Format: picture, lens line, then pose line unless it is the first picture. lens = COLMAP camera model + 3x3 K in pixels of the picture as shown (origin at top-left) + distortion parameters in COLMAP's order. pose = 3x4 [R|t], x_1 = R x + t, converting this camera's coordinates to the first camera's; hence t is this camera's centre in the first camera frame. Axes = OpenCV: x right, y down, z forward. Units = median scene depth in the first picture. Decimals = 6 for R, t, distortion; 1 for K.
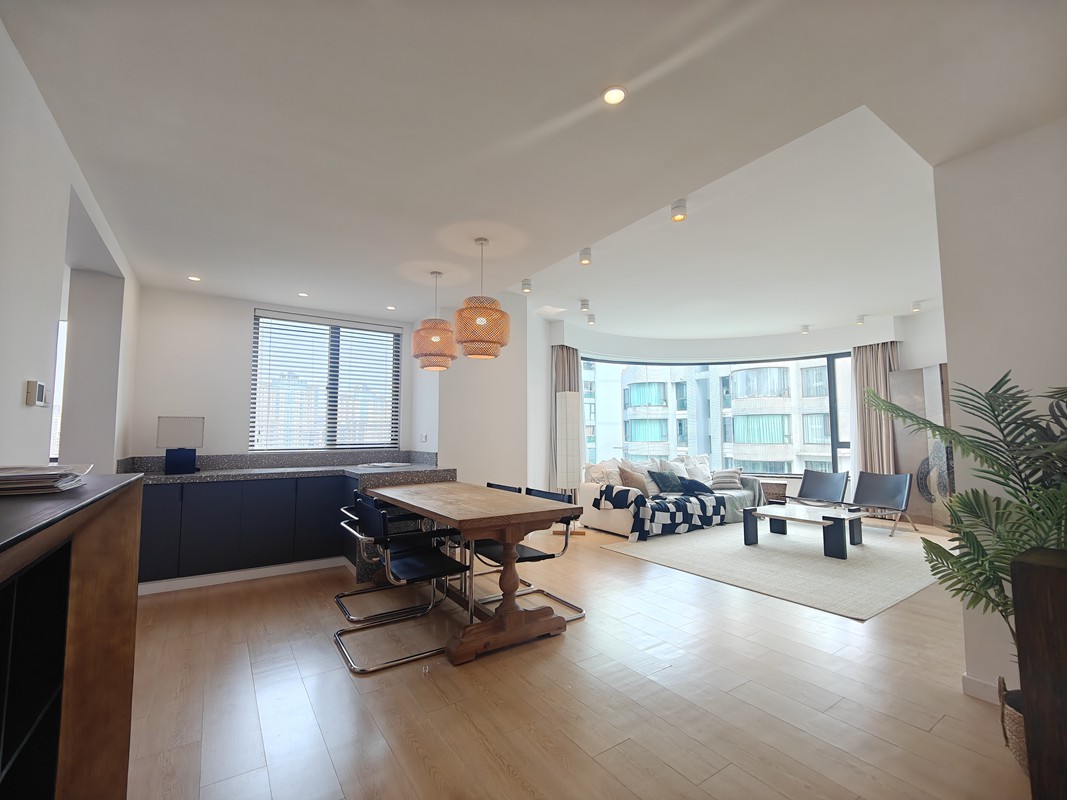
lens RADIAL K [[464.8, 0, 534.1], [0, 464.8, 400.5], [0, 0, 1]] dist [0.005290, 0.000139]
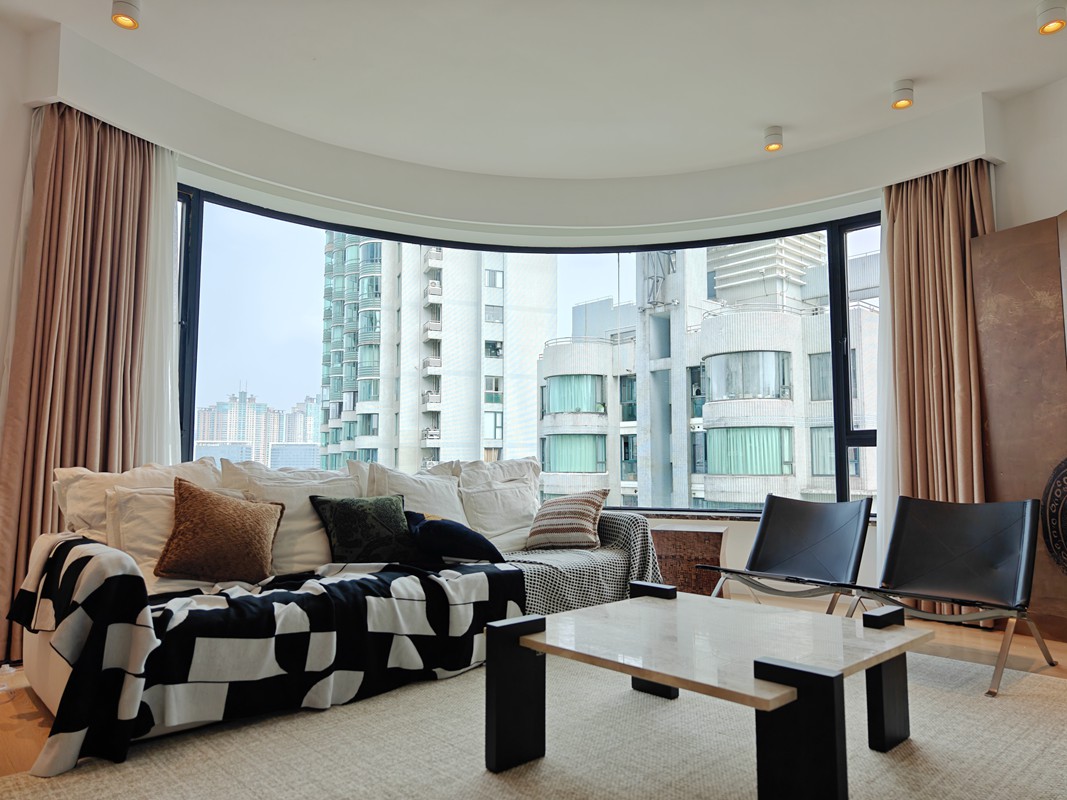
lens RADIAL K [[721.2, 0, 537.3], [0, 721.2, 401.7], [0, 0, 1]] dist [0.016663, -0.005947]
pose [[0.988201, 0.019703, 0.151887, 0.305184], [-0.017151, 0.999689, -0.018094, 0.086047], [-0.152196, 0.015275, 0.988232, 0.444123]]
